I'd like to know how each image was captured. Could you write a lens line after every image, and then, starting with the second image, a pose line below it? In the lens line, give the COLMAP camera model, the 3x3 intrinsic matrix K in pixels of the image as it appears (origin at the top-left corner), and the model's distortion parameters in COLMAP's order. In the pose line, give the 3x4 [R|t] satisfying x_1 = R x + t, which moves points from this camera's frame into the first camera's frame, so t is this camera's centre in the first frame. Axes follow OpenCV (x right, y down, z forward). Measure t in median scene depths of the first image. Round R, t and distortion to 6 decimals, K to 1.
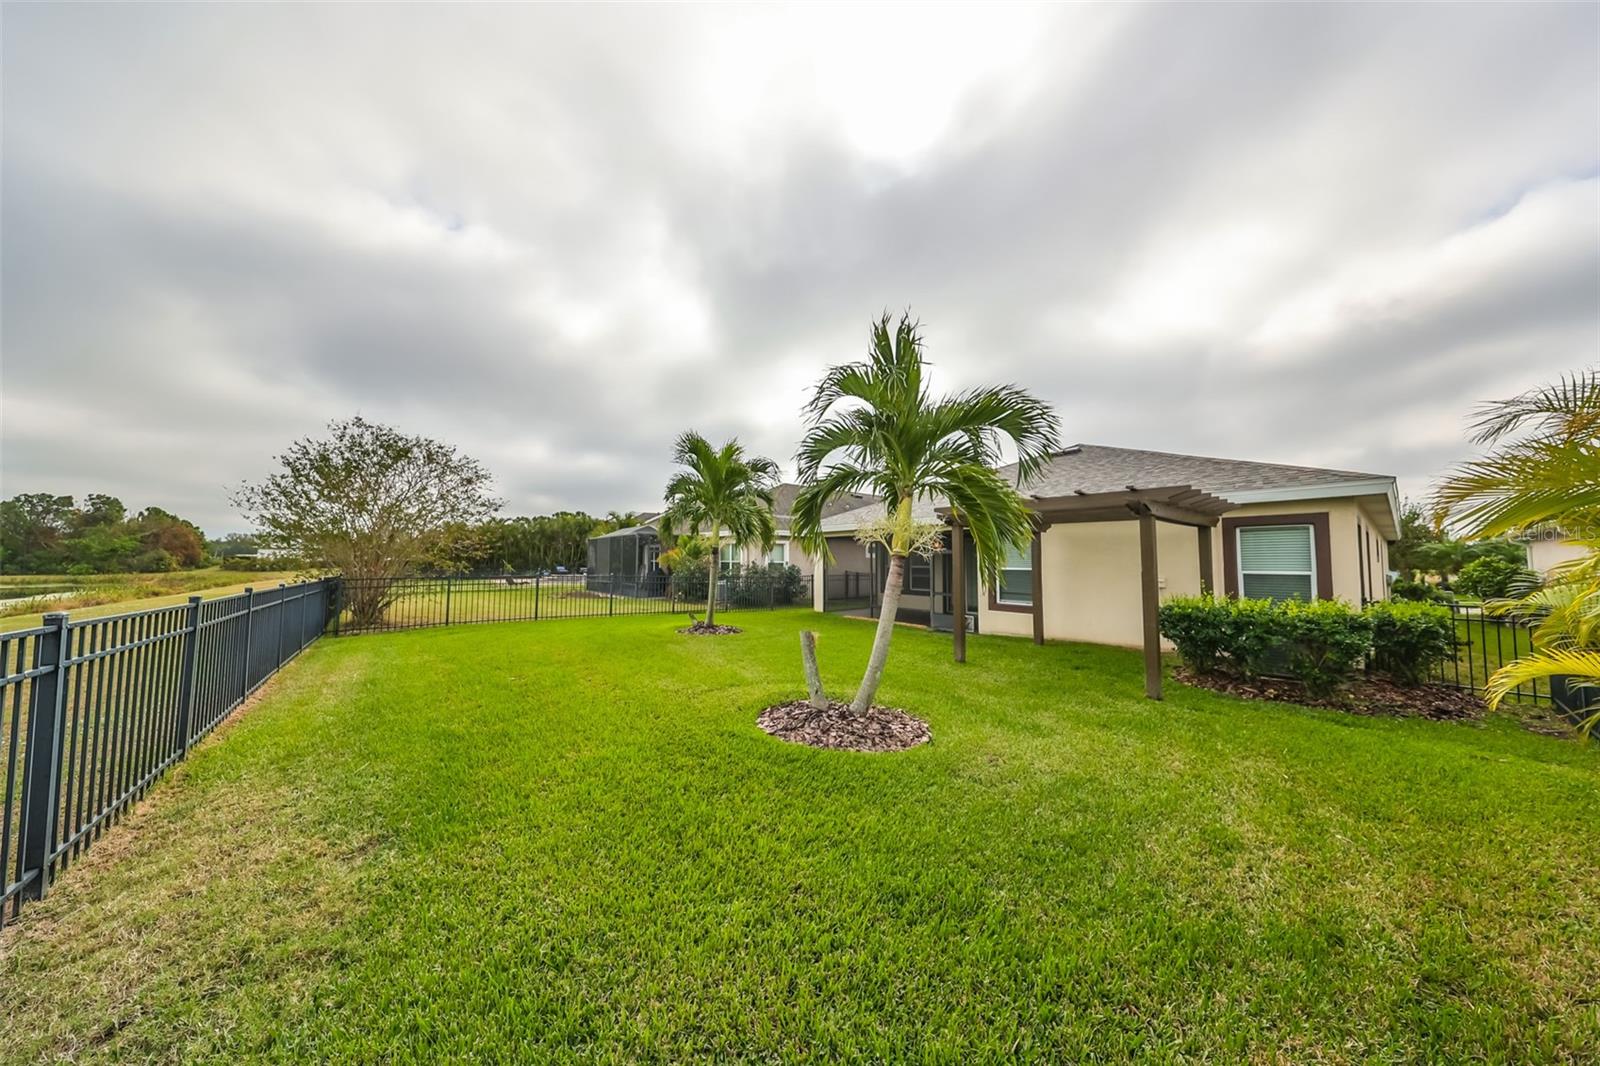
lens RADIAL K [[515.9, 0, 804.8], [0, 515.9, 535.2], [0, 0, 1]] dist [0.002399, -0.000215]
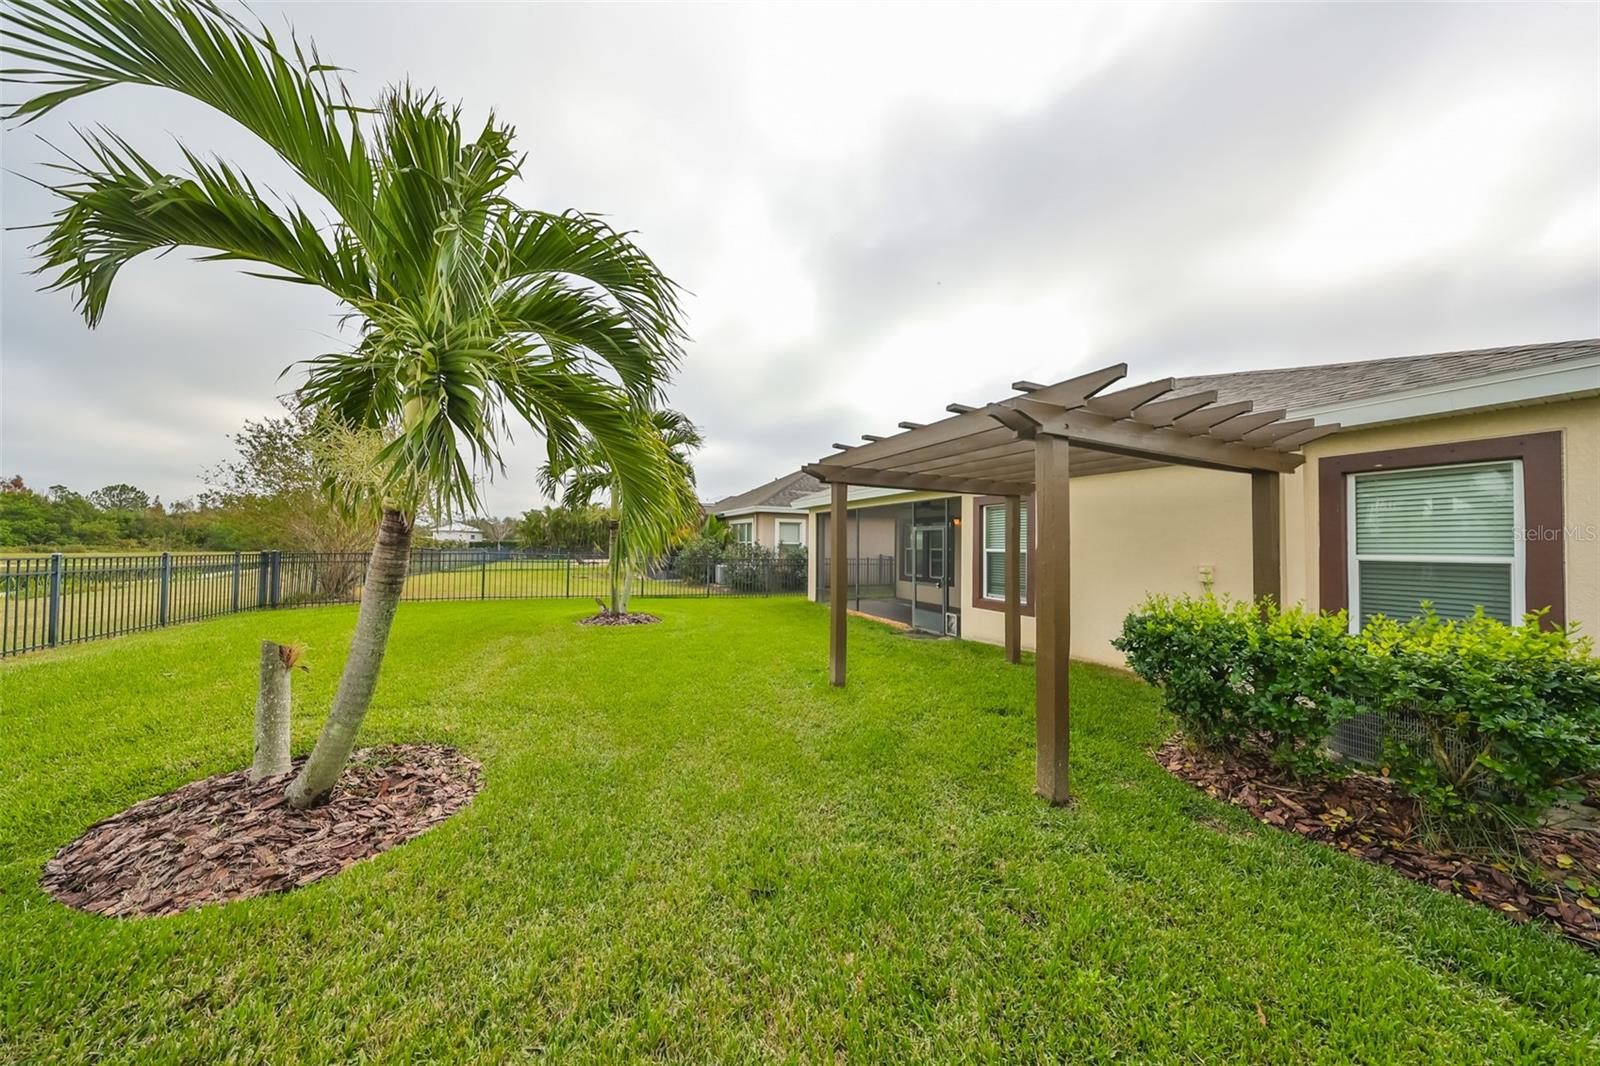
lens RADIAL K [[515.9, 0, 786.5], [0, 515.9, 534.2], [0, 0, 1]] dist [0.002399, -0.000215]
pose [[0.967883, 0.002131, -0.251393, 0.420268], [0.004776, 0.999628, 0.026861, 0.031293], [0.251356, -0.027199, 0.967512, 0.341596]]
